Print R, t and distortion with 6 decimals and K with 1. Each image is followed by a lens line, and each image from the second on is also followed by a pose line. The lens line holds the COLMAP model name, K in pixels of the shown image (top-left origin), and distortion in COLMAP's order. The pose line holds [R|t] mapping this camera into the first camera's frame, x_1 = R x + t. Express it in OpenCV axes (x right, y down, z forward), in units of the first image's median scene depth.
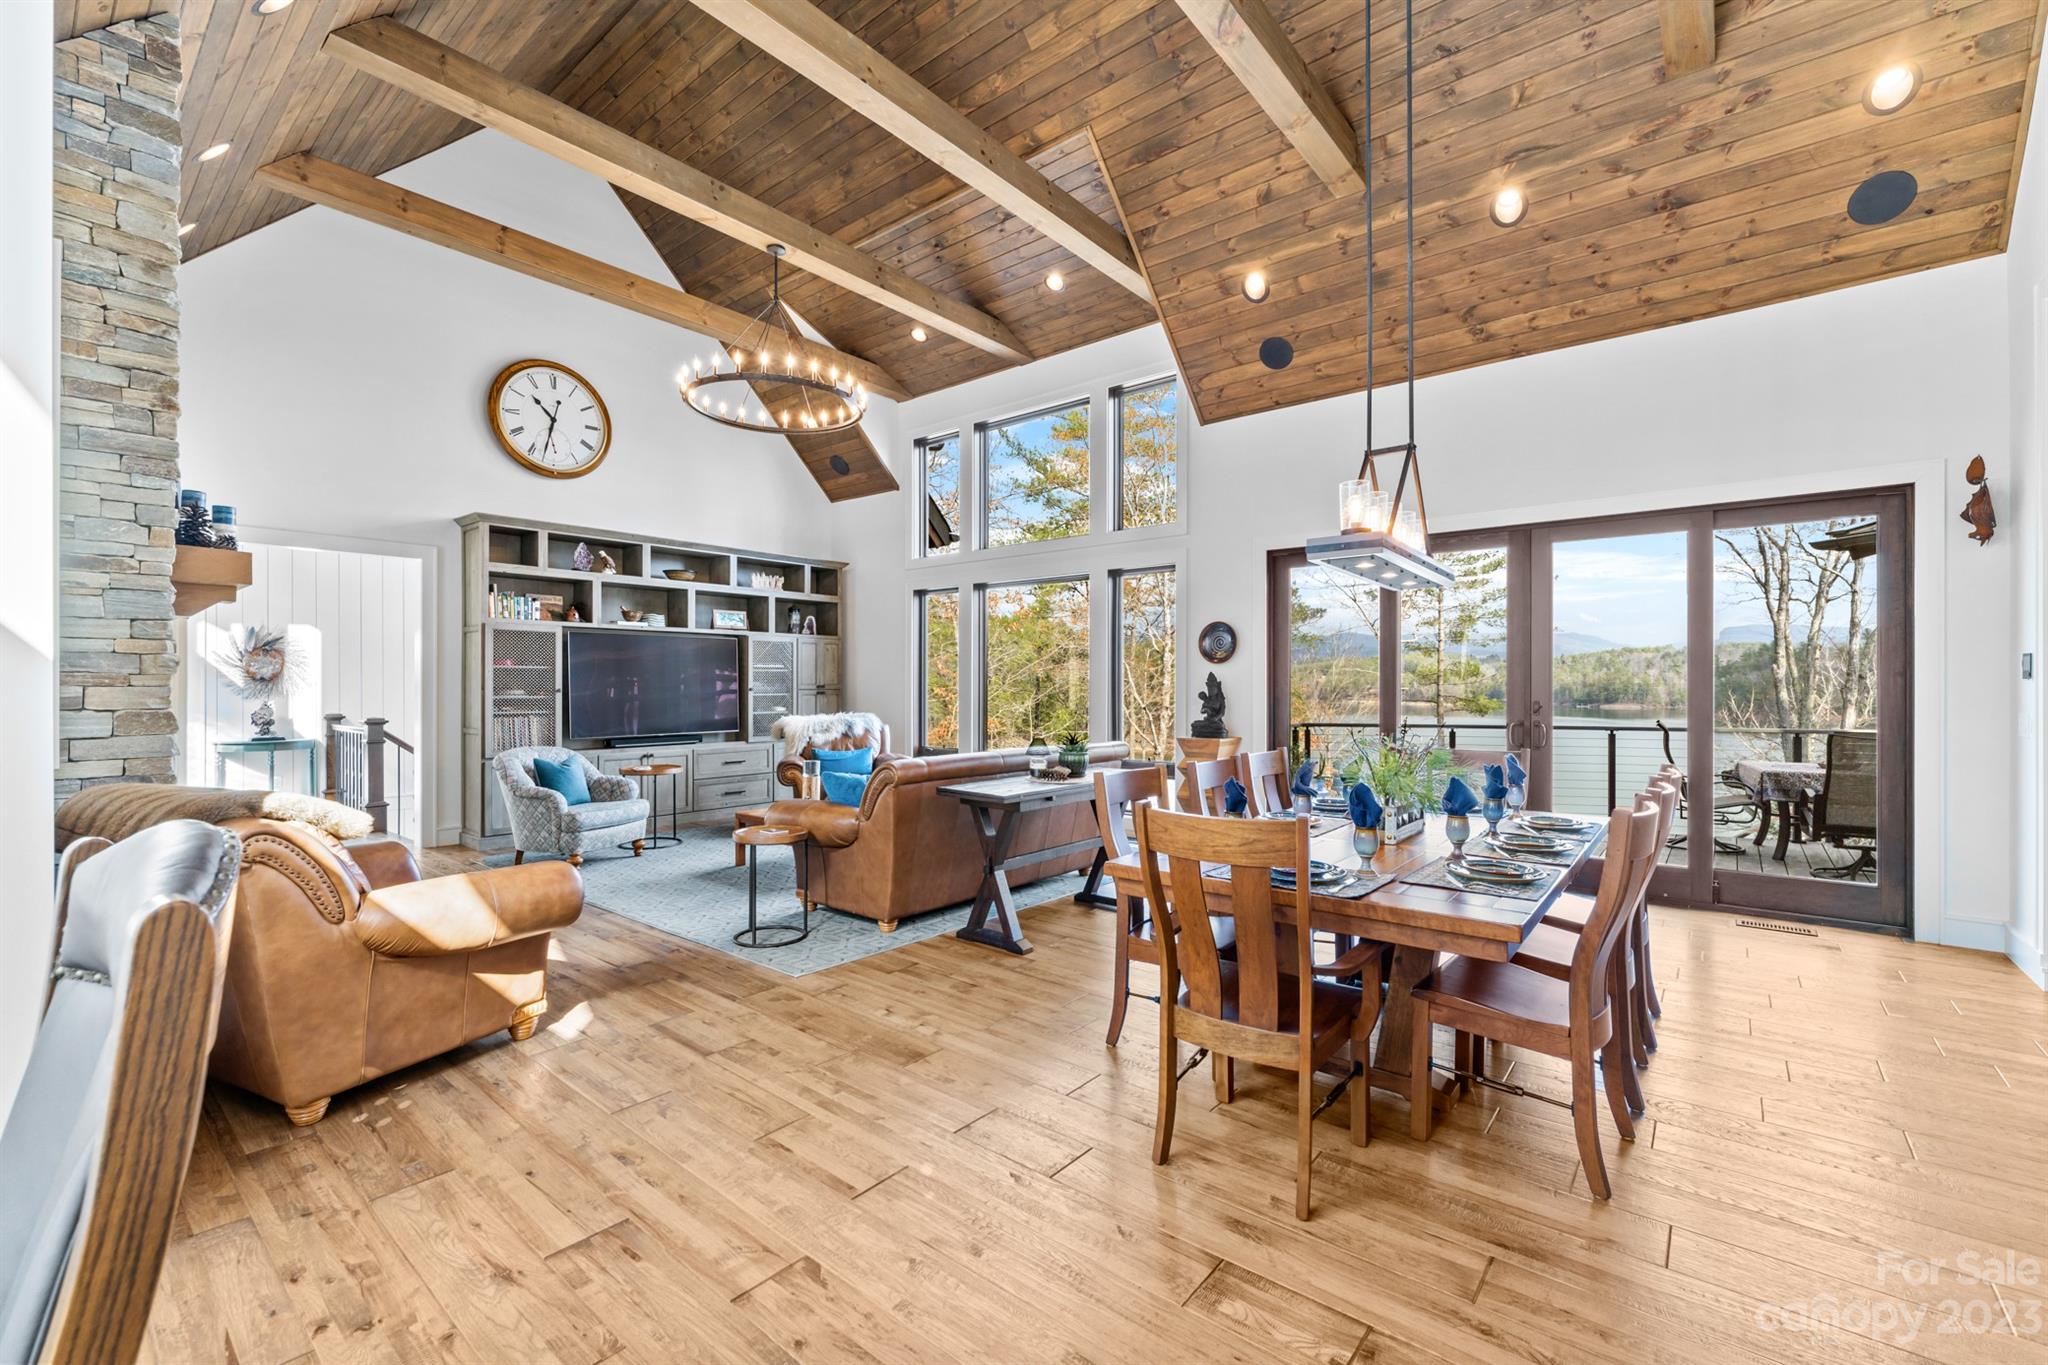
lens RADIAL K [[851.3, 0, 1024.0], [0, 851.3, 682.5], [0, 0, 1]] dist [-0.000491, -0.000147]
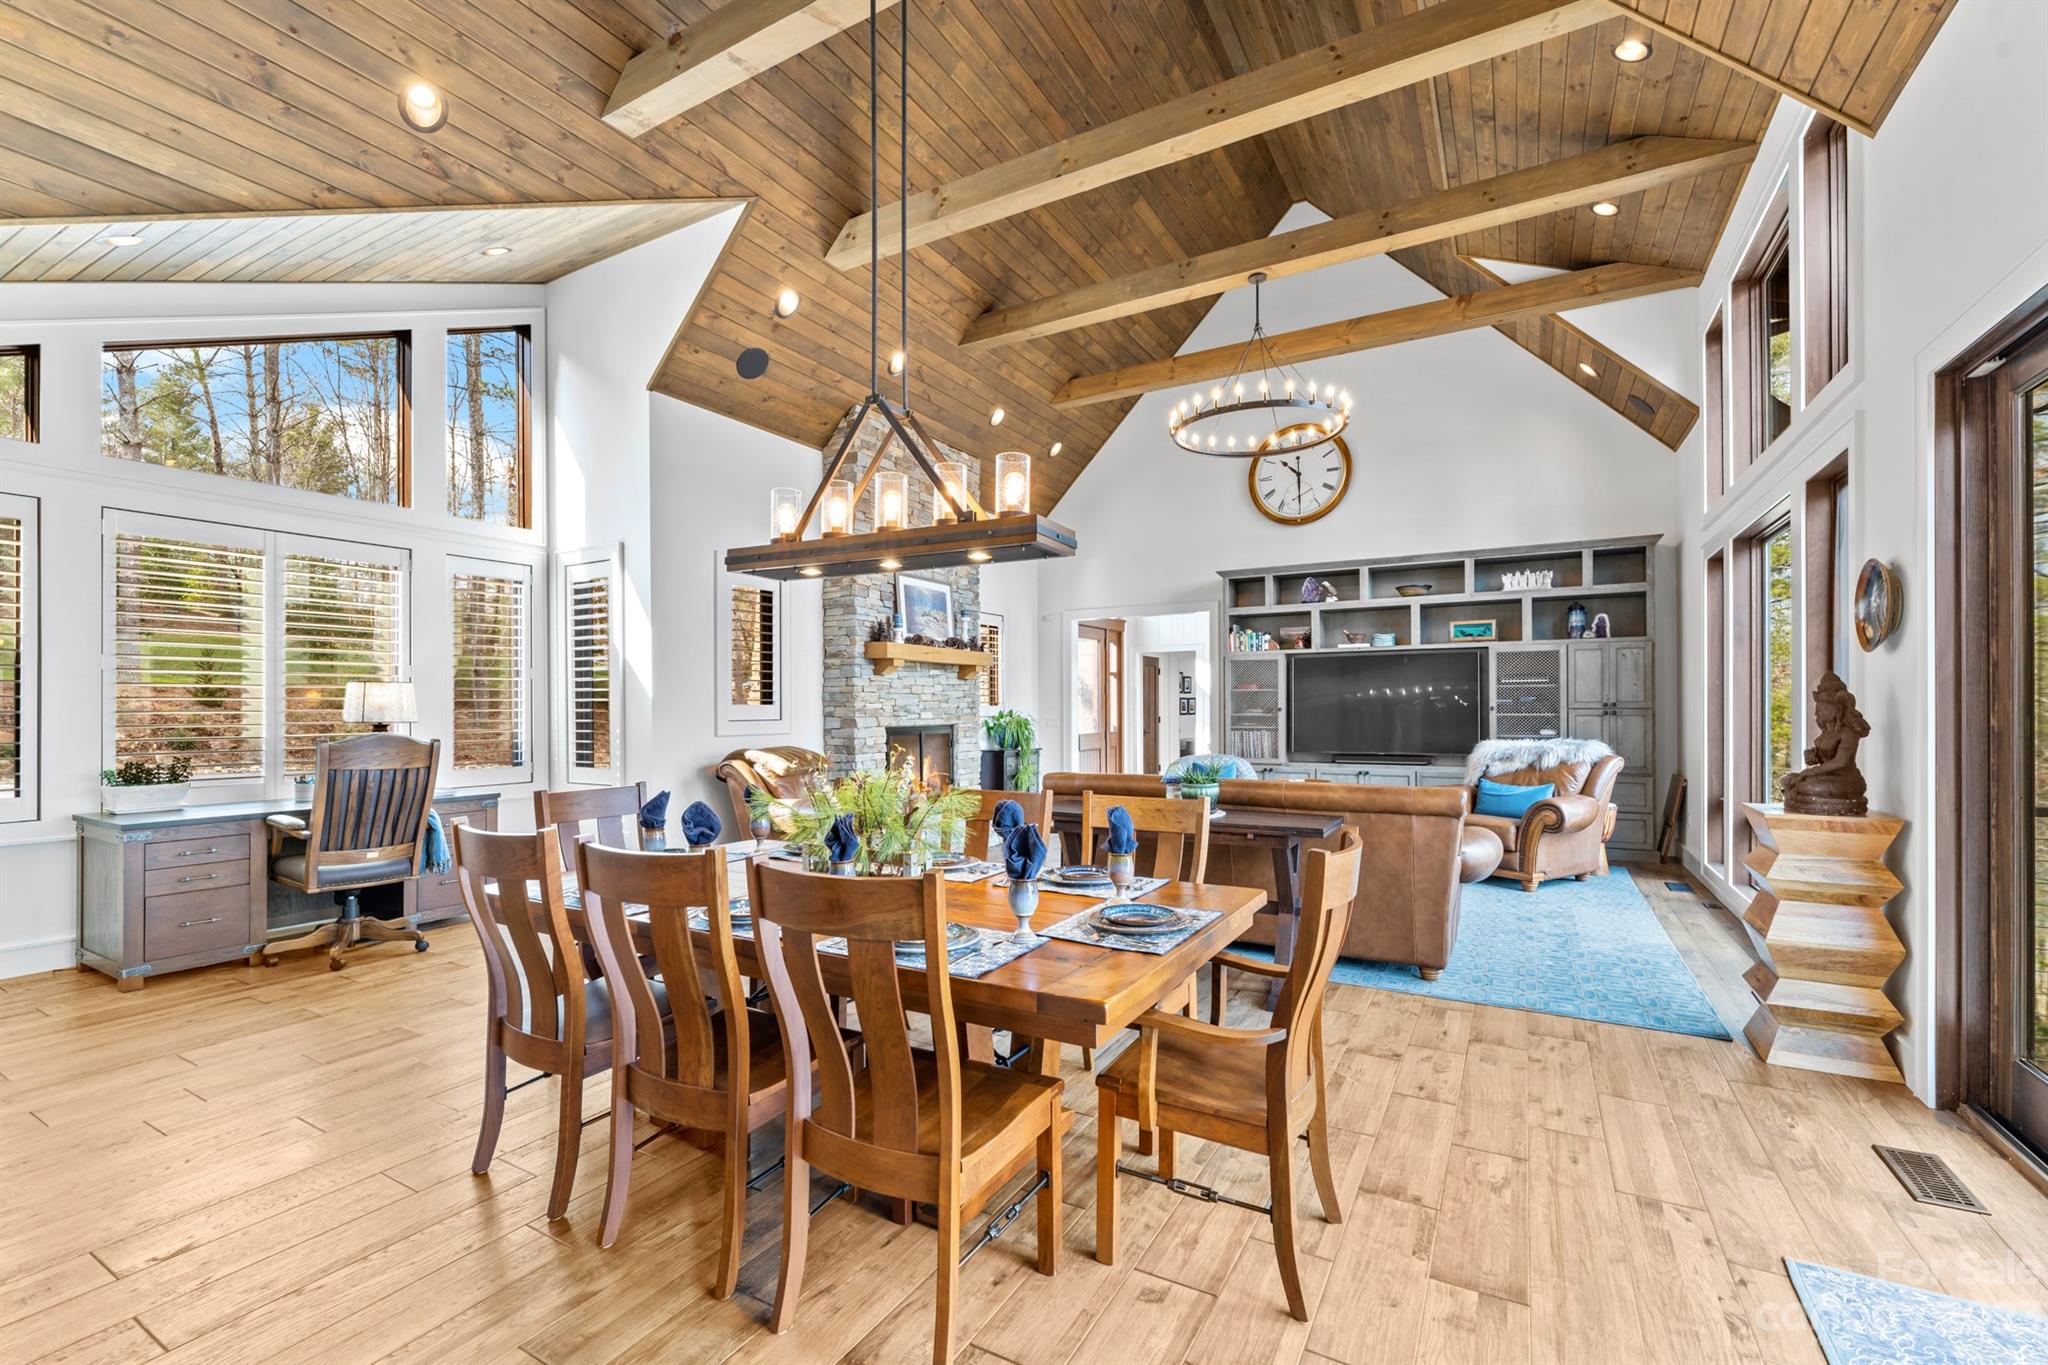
lens RADIAL K [[882.4, 0, 1024.0], [0, 882.4, 682.5], [0, 0, 1]] dist [-0.000511, 0.000100]
pose [[0.172228, -0.030428, -0.984587, 0.536444], [0.007851, 0.999533, -0.029516, 0.005045], [0.985026, -0.002646, 0.172387, 0.415665]]
